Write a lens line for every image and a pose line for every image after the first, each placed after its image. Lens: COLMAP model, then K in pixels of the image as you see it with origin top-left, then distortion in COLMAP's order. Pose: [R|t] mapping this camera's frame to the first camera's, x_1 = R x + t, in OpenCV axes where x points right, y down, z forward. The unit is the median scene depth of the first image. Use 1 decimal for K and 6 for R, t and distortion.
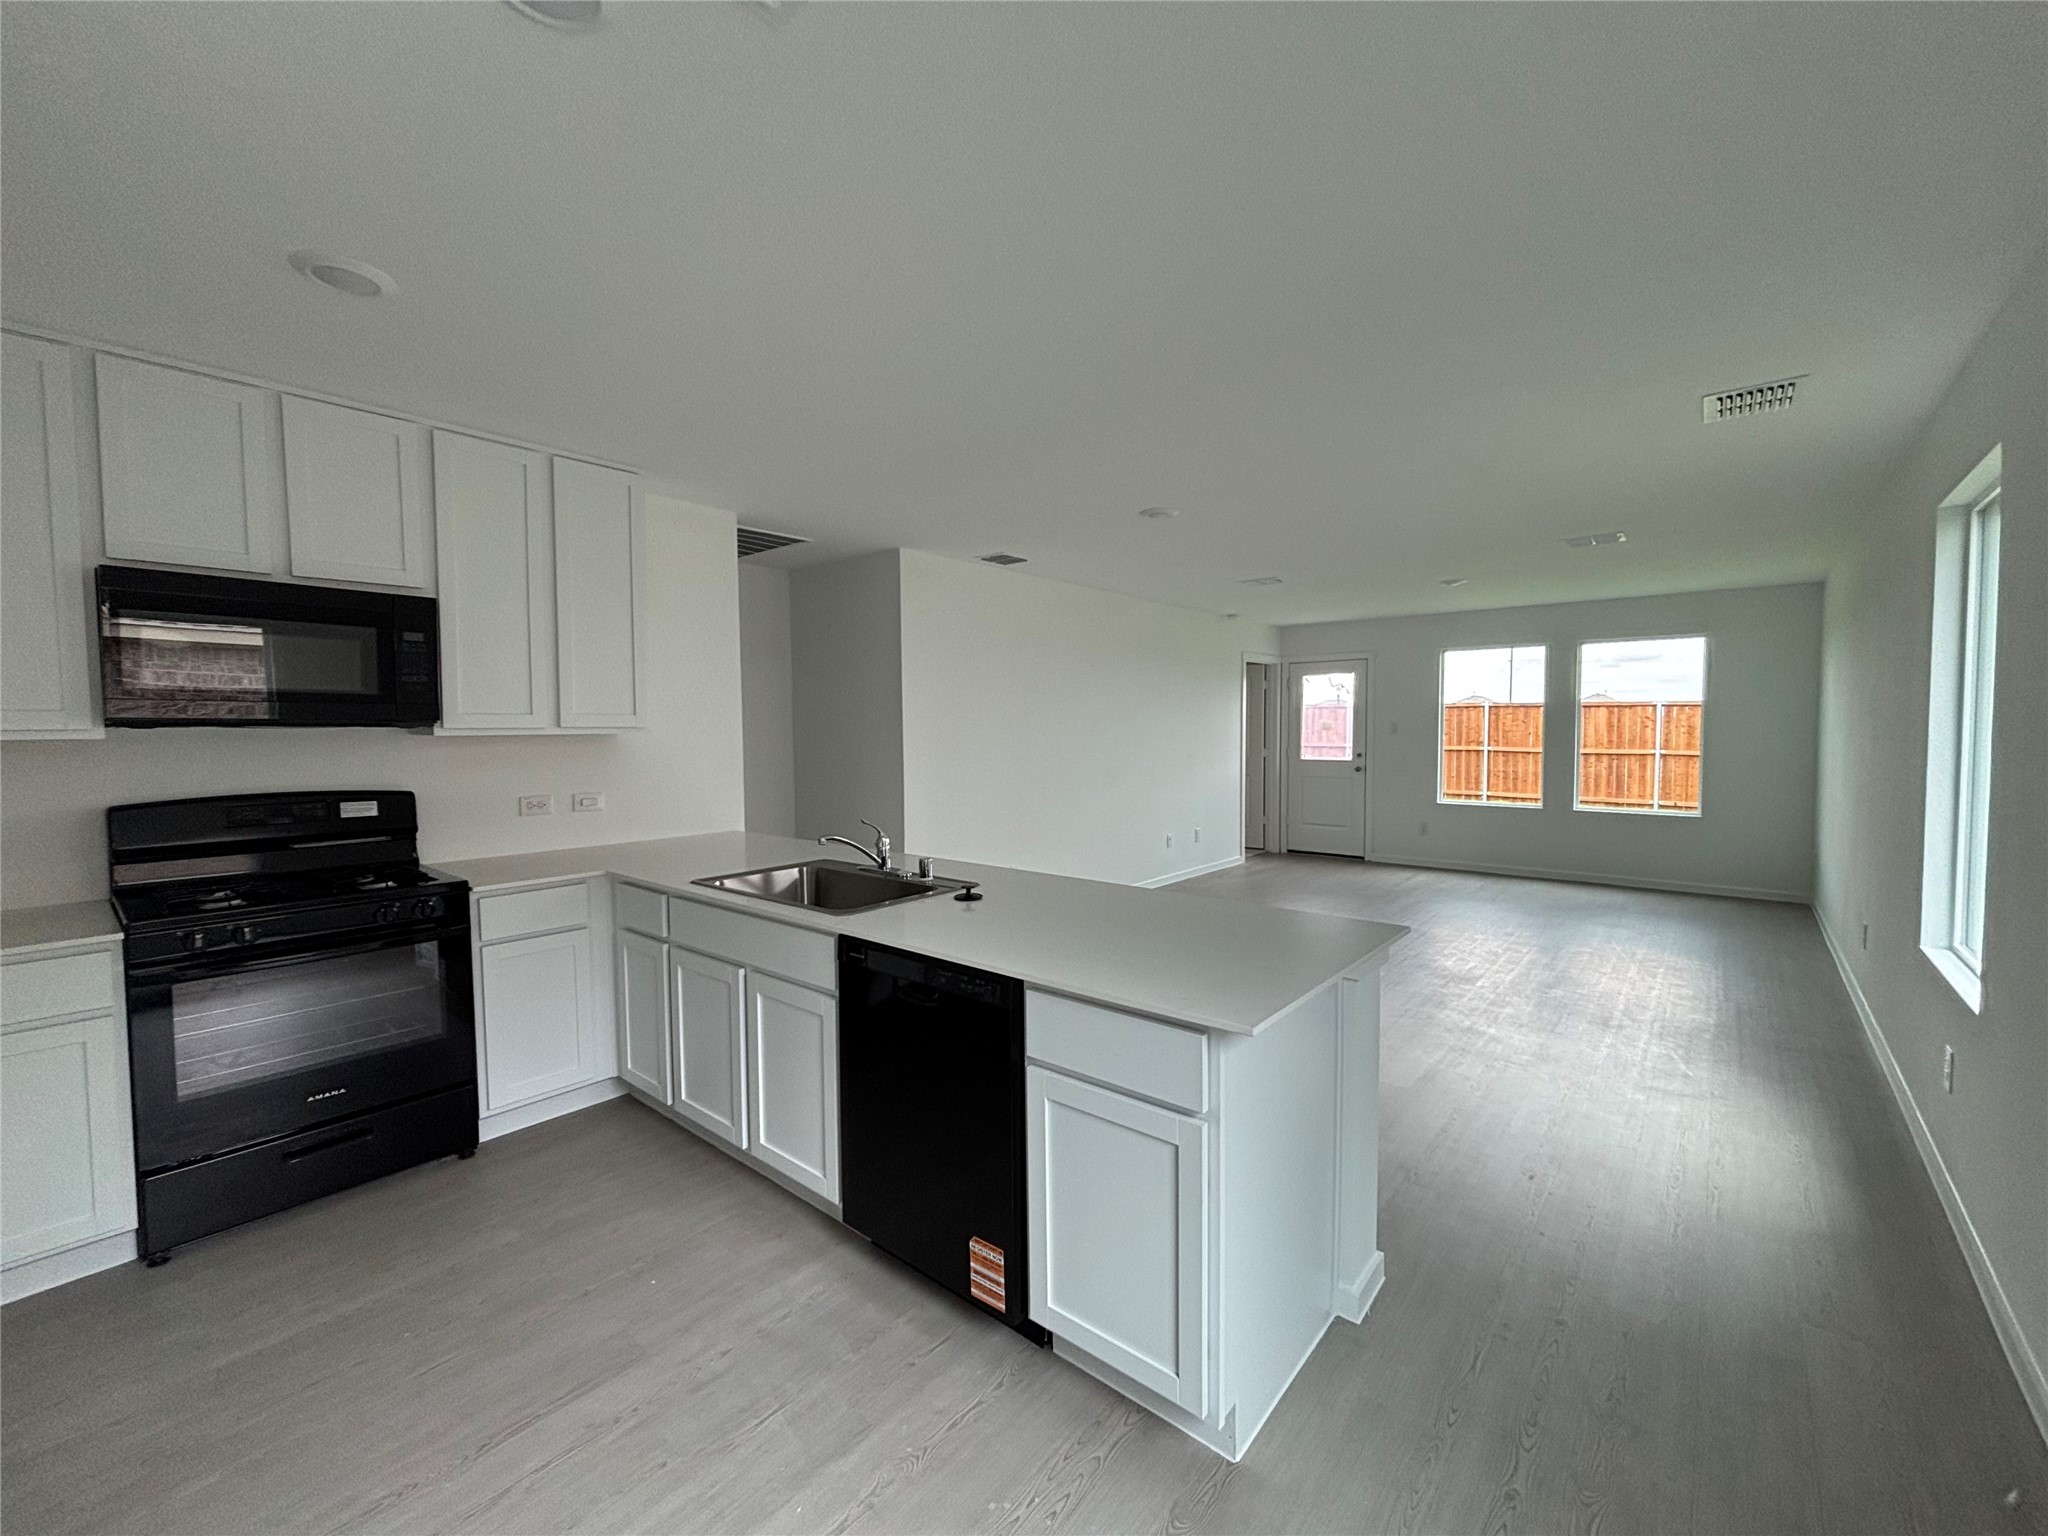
lens RADIAL K [[826.8, 0, 1026.1], [0, 826.8, 757.4], [0, 0, 1]] dist [0.005247, -0.001237]
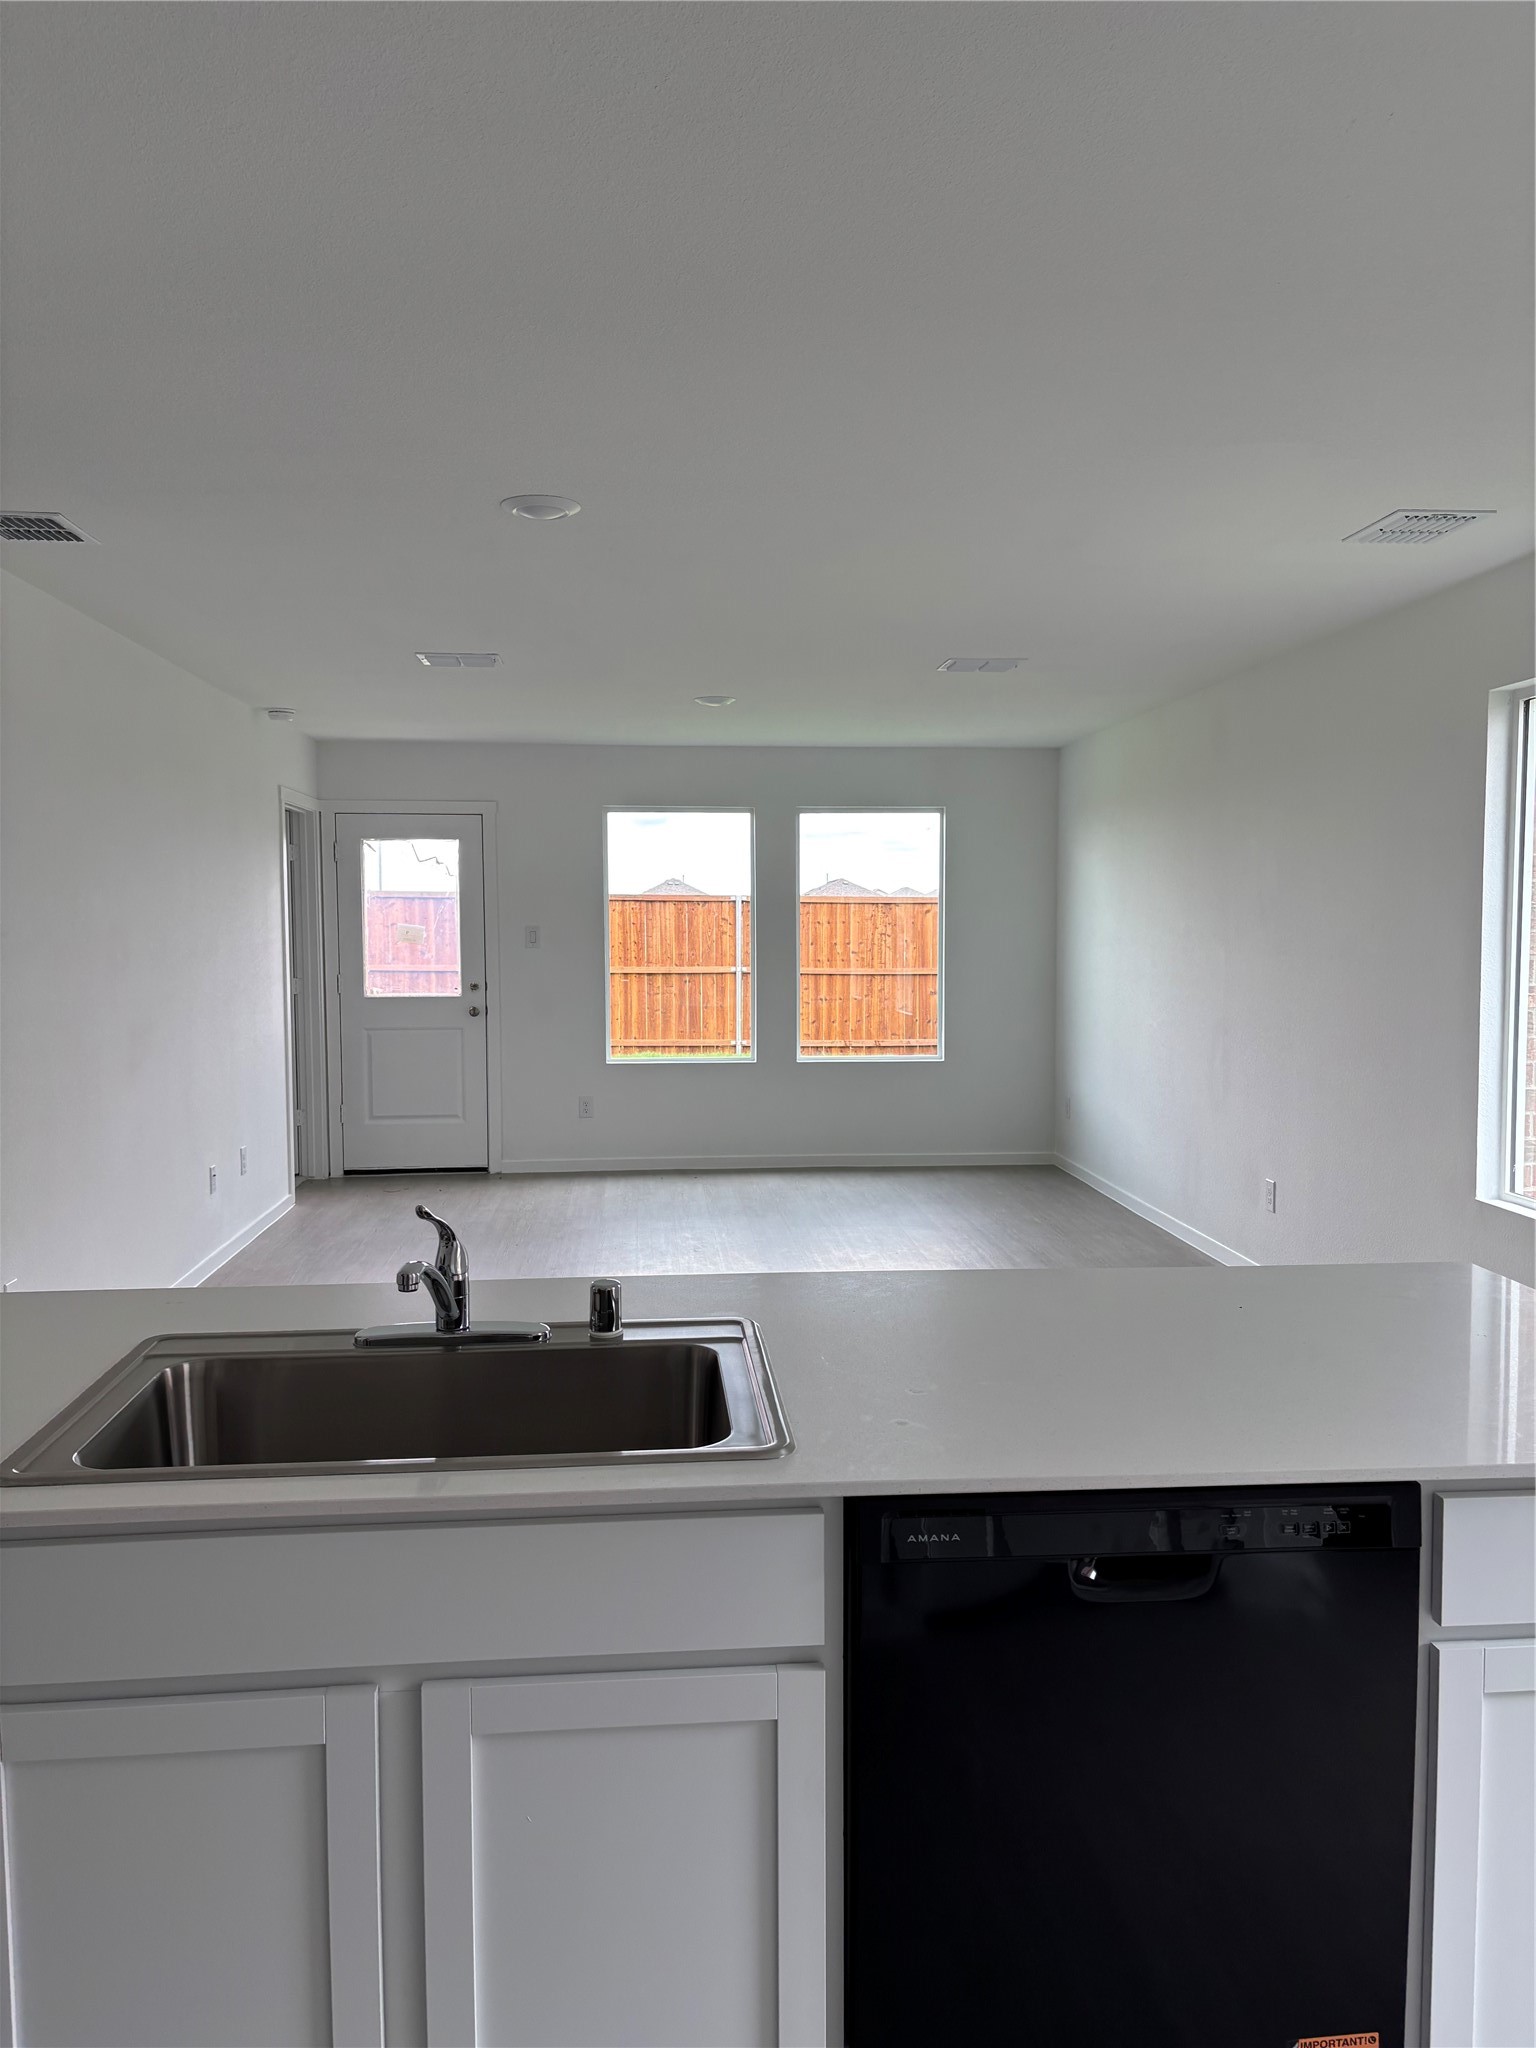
lens RADIAL K [[1536.2, 0, 773.4], [0, 1536.2, 1038.7], [0, 0, 1]] dist [0.040457, -0.048202]
pose [[0.706795, -0.049041, 0.705716, -0.512472], [0.023784, 0.998678, 0.045579, -0.027908], [-0.707018, -0.015431, 0.707027, 0.339996]]
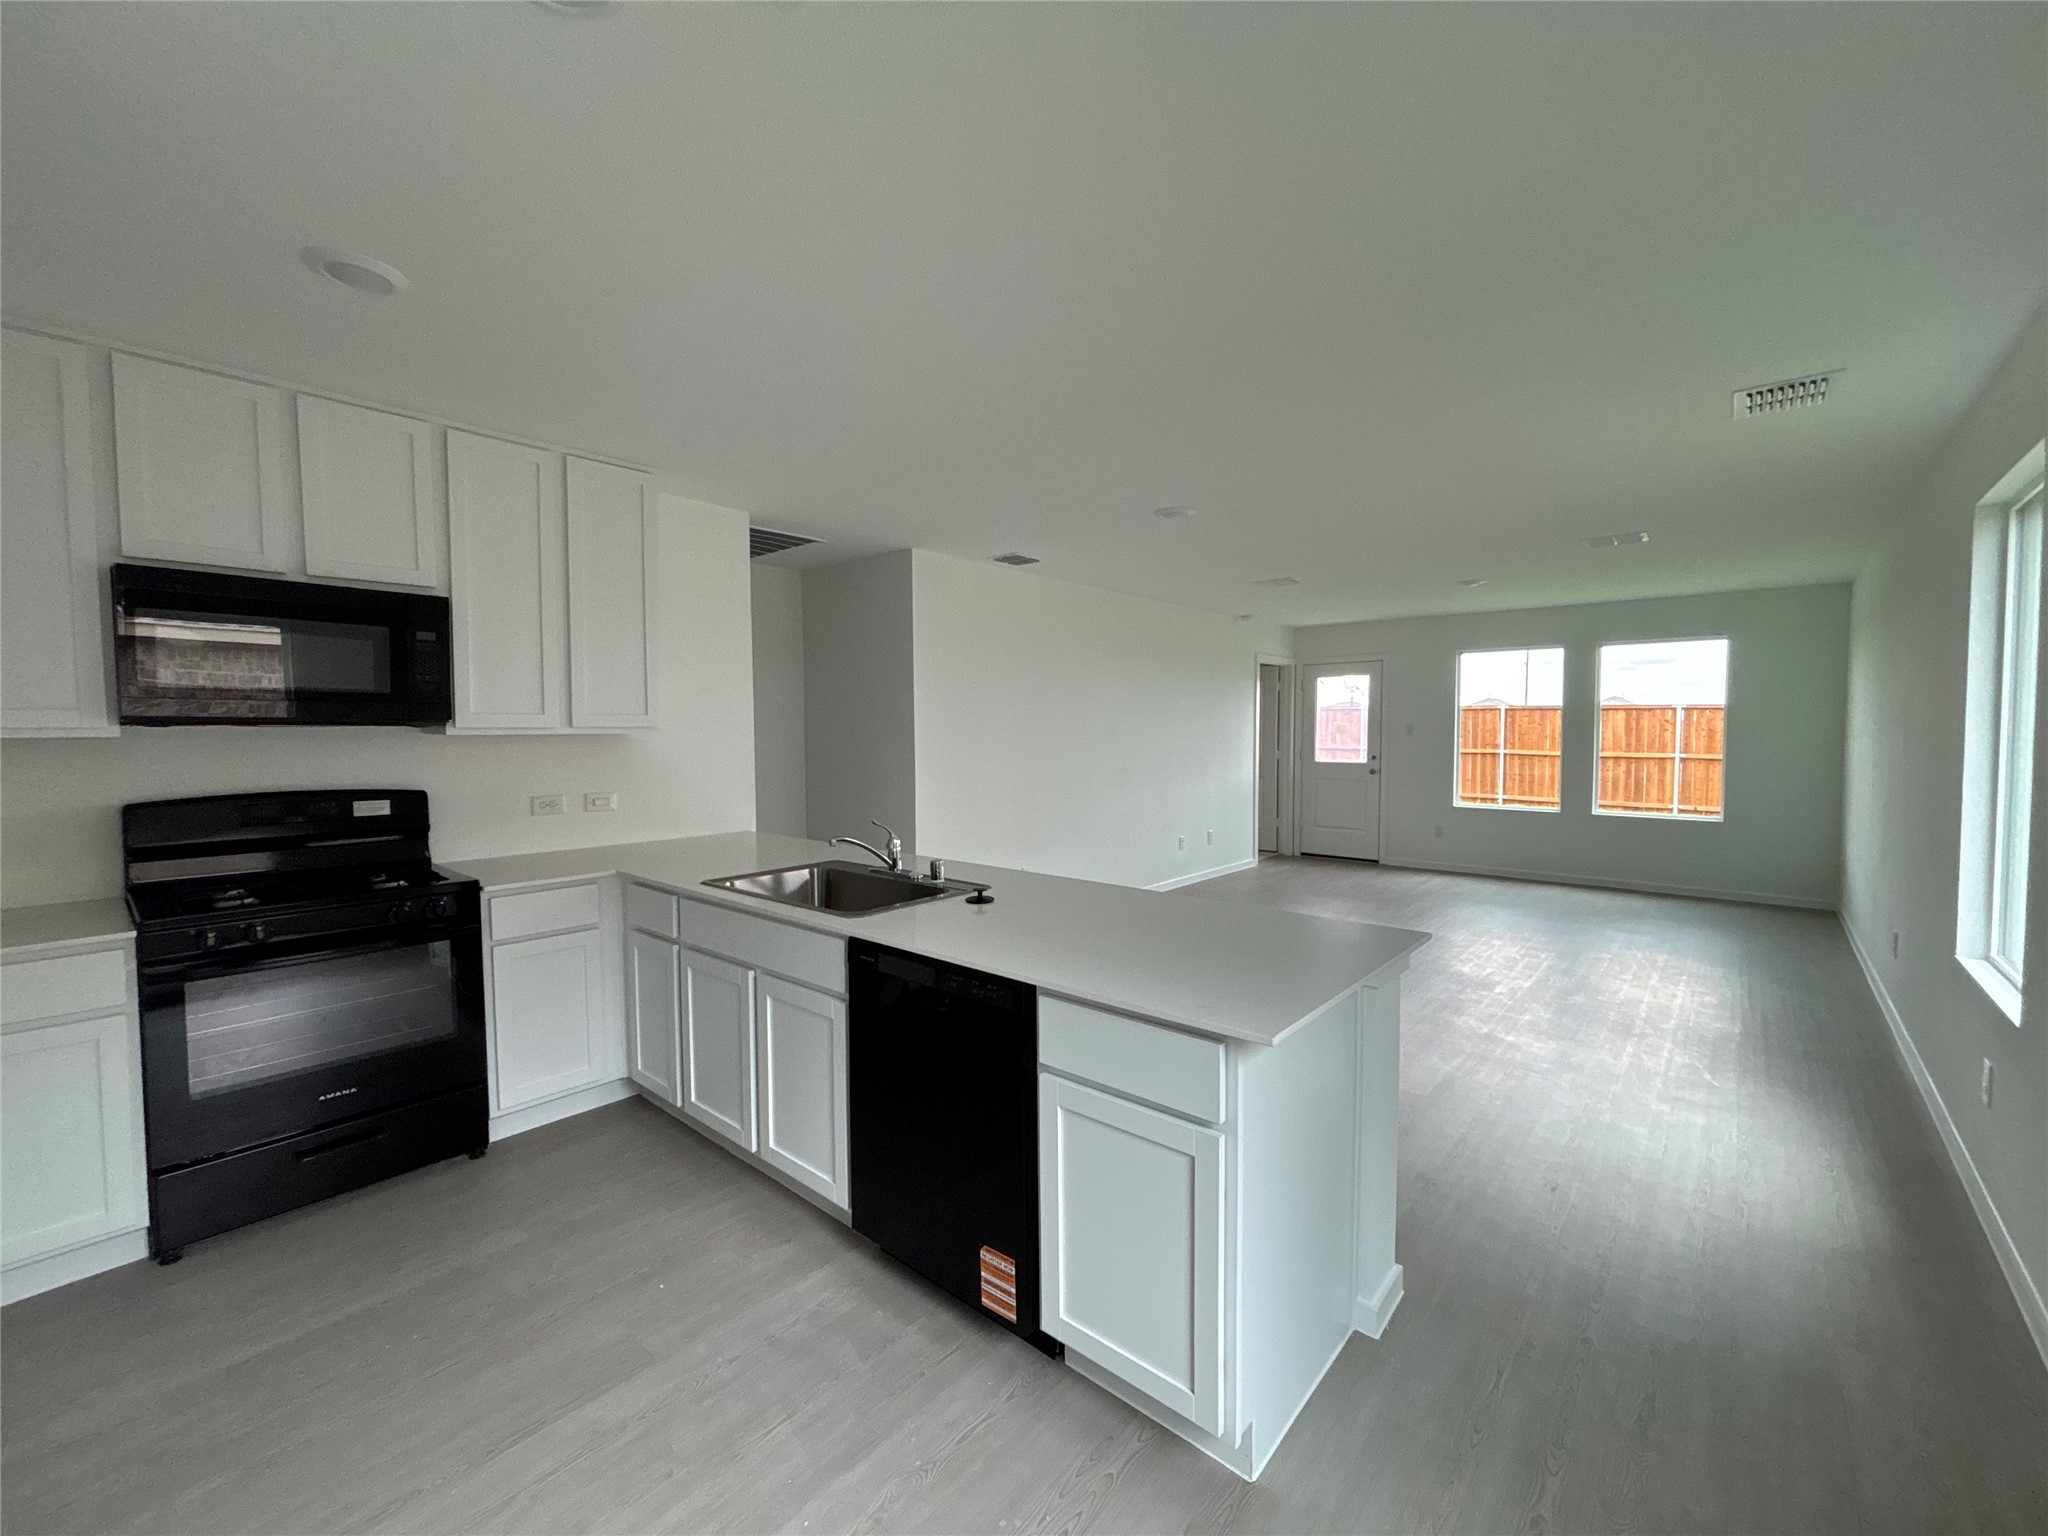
lens RADIAL K [[826.8, 0, 1025.8], [0, 826.8, 758.1], [0, 0, 1]] dist [0.005247, -0.001237]
pose [[0.999900, 0.003801, -0.013619, -0.001628], [-0.003809, 0.999993, -0.000519, -0.000009], [0.013617, 0.000570, 0.999907, 0.009377]]
